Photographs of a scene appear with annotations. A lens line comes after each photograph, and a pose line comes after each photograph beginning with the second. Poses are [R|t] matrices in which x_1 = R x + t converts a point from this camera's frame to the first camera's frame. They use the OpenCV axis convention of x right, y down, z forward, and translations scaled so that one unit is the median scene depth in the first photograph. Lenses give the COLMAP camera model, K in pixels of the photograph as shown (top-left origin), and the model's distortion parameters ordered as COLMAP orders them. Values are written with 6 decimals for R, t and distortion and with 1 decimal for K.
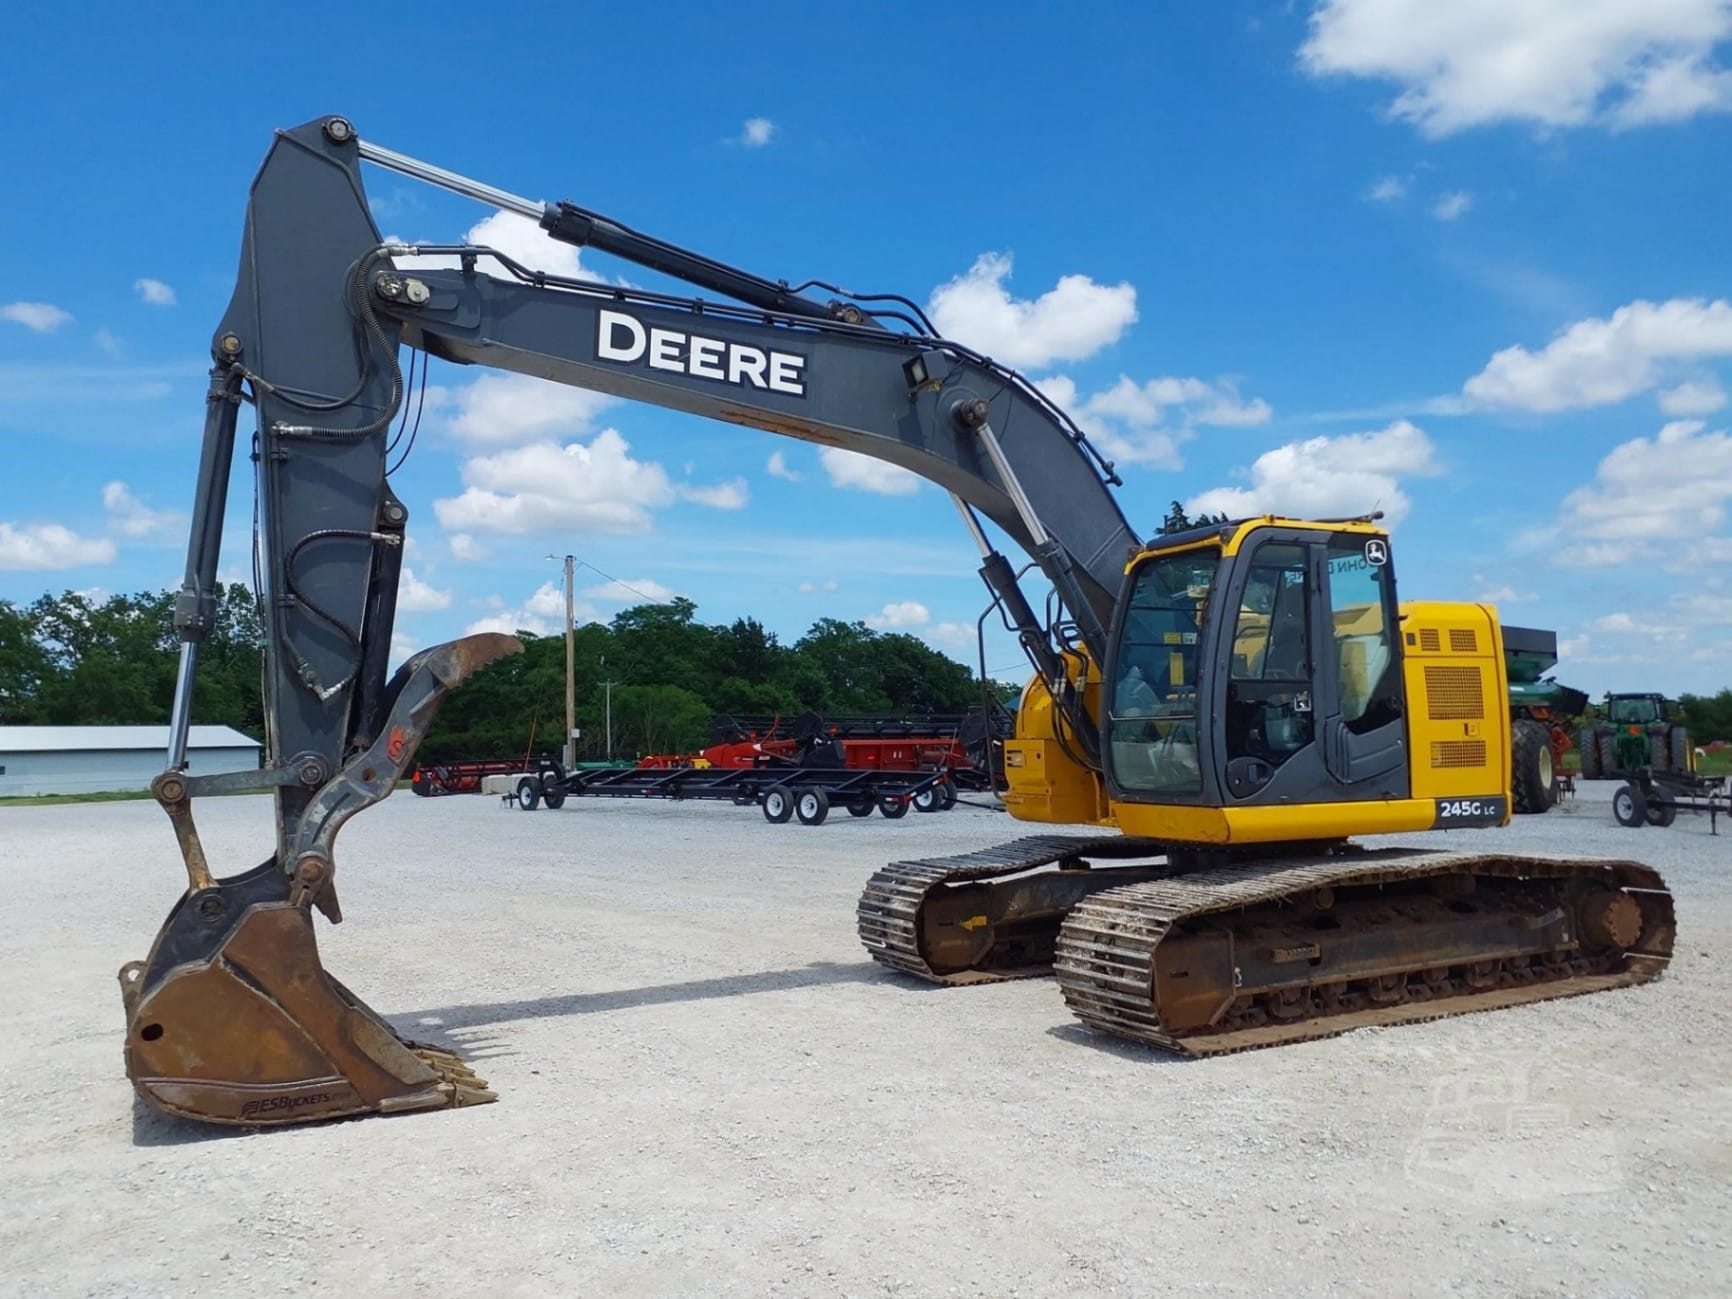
lens RADIAL K [[1400.3, 0, 885.8], [0, 1400.3, 630.8], [0, 0, 1]] dist [0.074355, -0.071055]
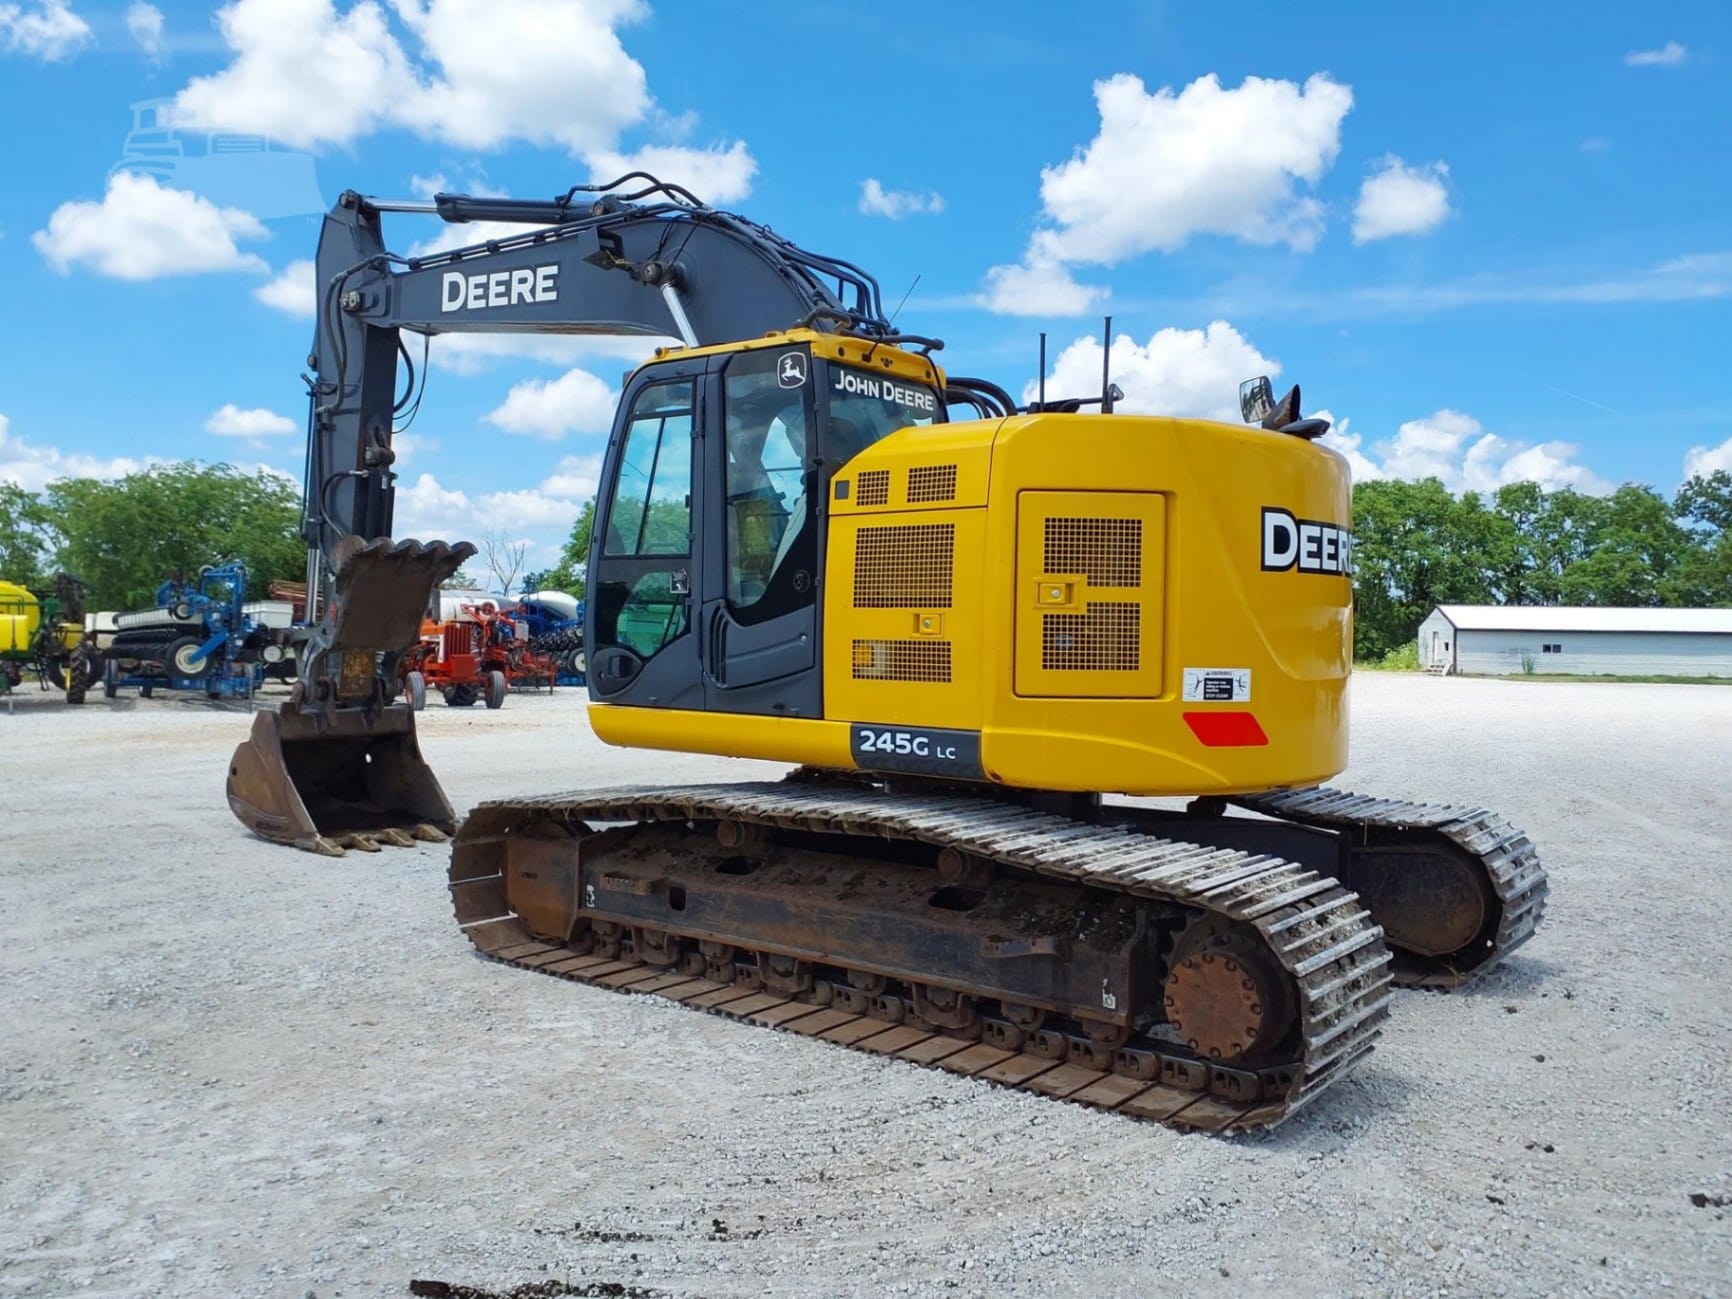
lens RADIAL K [[1400.3, 0, 871.1], [0, 1400.3, 628.7], [0, 0, 1]] dist [0.074355, -0.071055]
pose [[0.399028, 0.026805, -0.916547, 1.013960], [0.047443, 0.997630, 0.049831, 0.040830], [0.915711, -0.063368, 0.396811, 0.750414]]
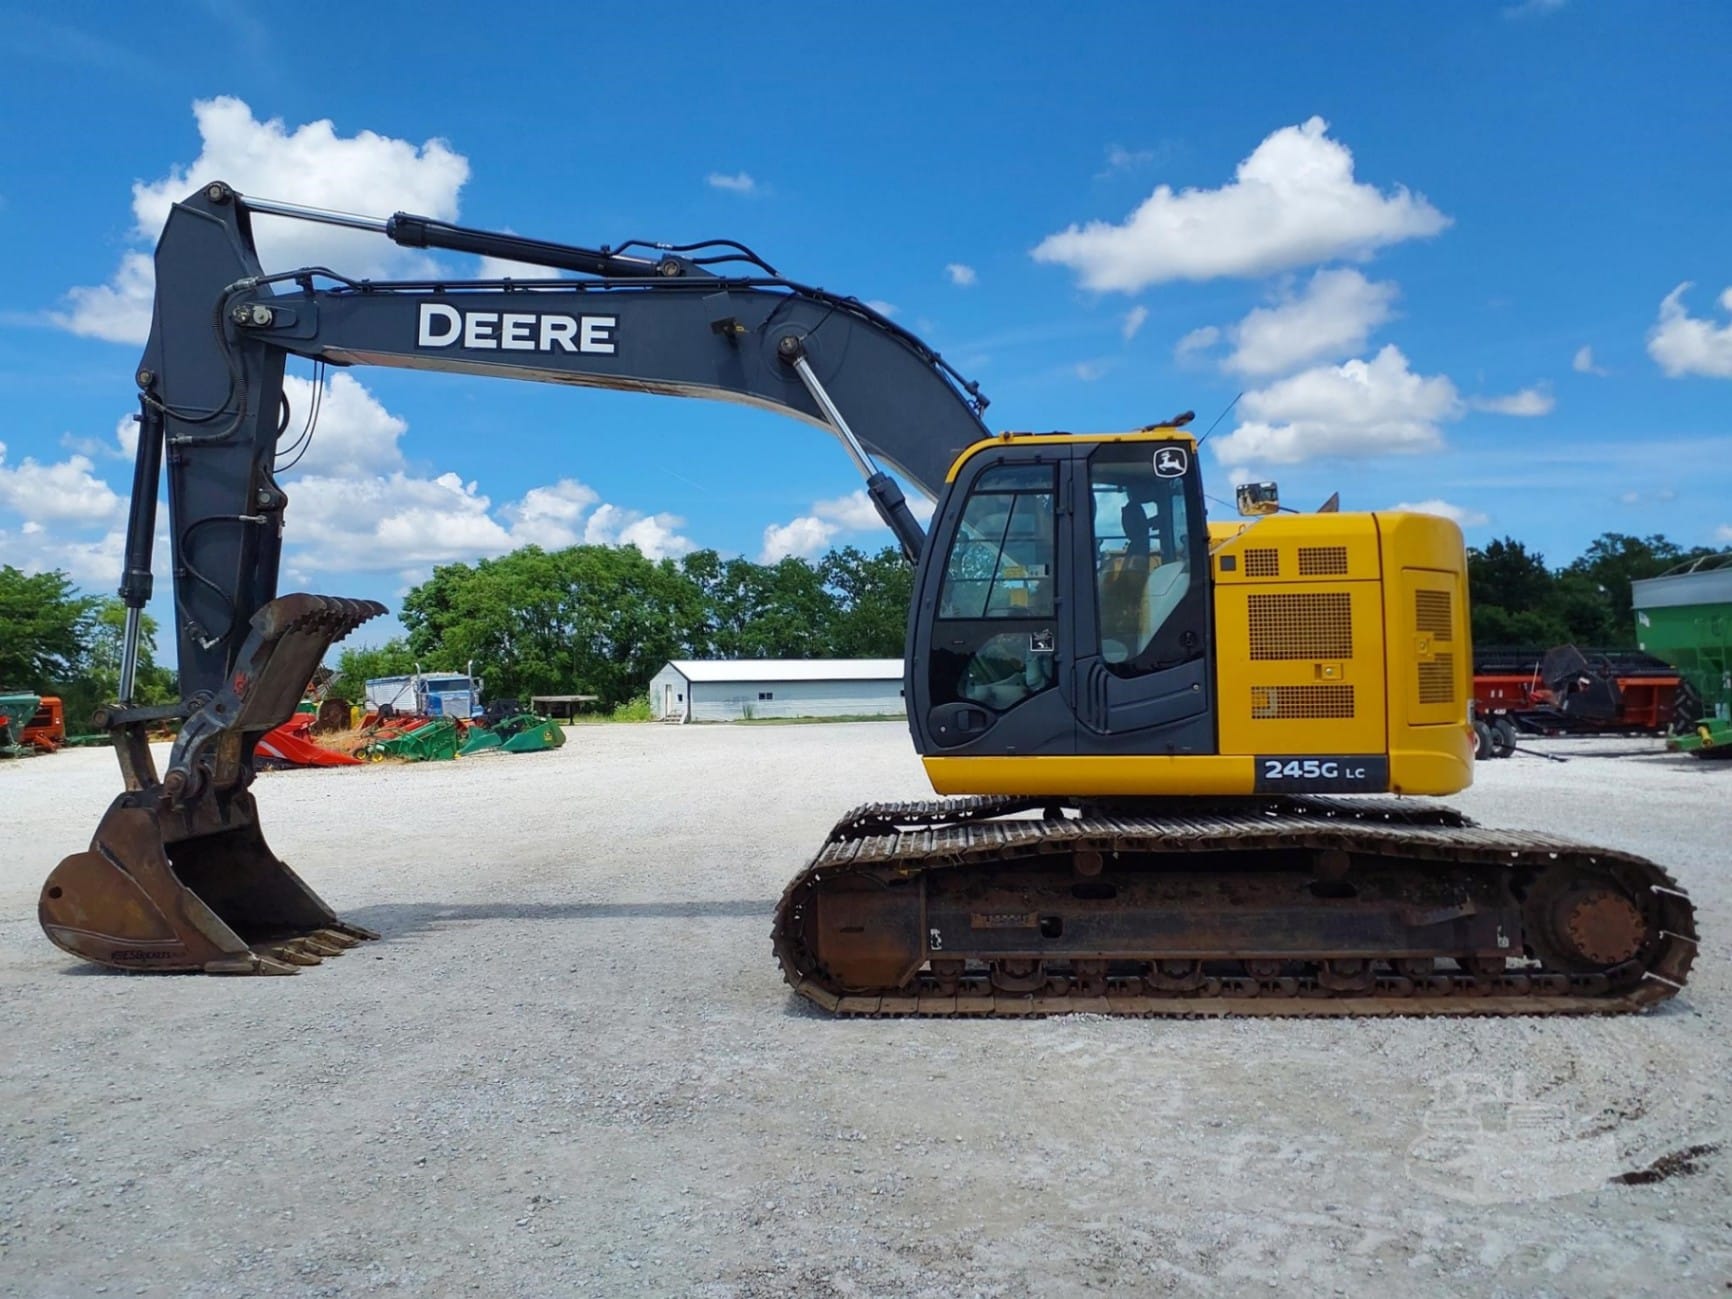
lens RADIAL K [[1400.3, 0, 870.4], [0, 1400.3, 639.0], [0, 0, 1]] dist [0.074355, -0.071055]
pose [[0.847617, -0.010880, -0.530497, 0.639398], [0.039243, 0.998337, 0.042226, 0.007553], [0.529155, -0.056610, 0.846635, 0.192520]]
